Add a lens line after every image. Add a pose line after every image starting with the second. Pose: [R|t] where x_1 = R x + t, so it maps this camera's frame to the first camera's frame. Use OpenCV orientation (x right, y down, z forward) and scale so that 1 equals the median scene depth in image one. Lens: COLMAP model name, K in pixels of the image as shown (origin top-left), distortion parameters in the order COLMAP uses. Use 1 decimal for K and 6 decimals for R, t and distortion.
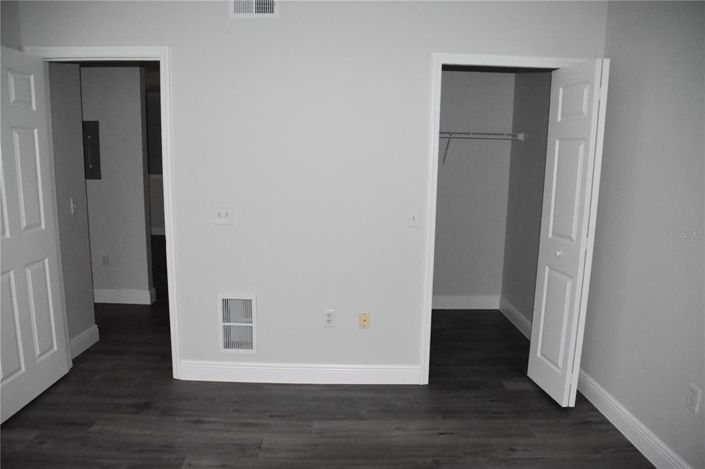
lens RADIAL K [[495.5, 0, 351.6], [0, 495.5, 242.2], [0, 0, 1]] dist [-0.139036, 0.088616]
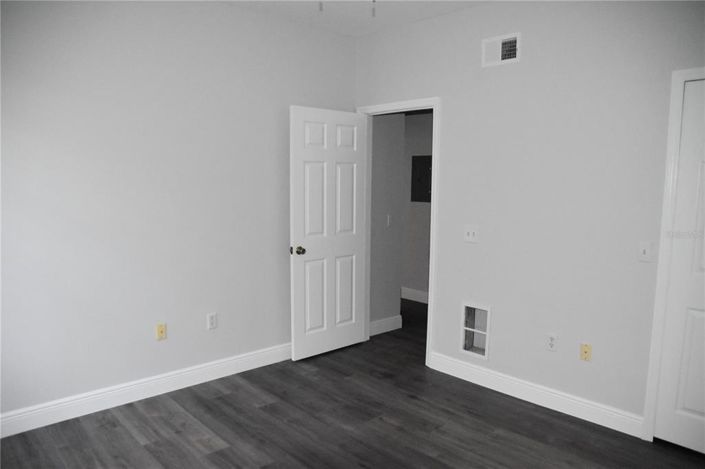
lens RADIAL K [[495.5, 0, 351.6], [0, 495.5, 242.2], [0, 0, 1]] dist [-0.139036, 0.088616]
pose [[0.675106, 0.079483, -0.733426, 0.407109], [-0.124515, 0.992192, -0.007087, 0.007544], [0.727136, 0.096107, 0.679732, -0.001849]]
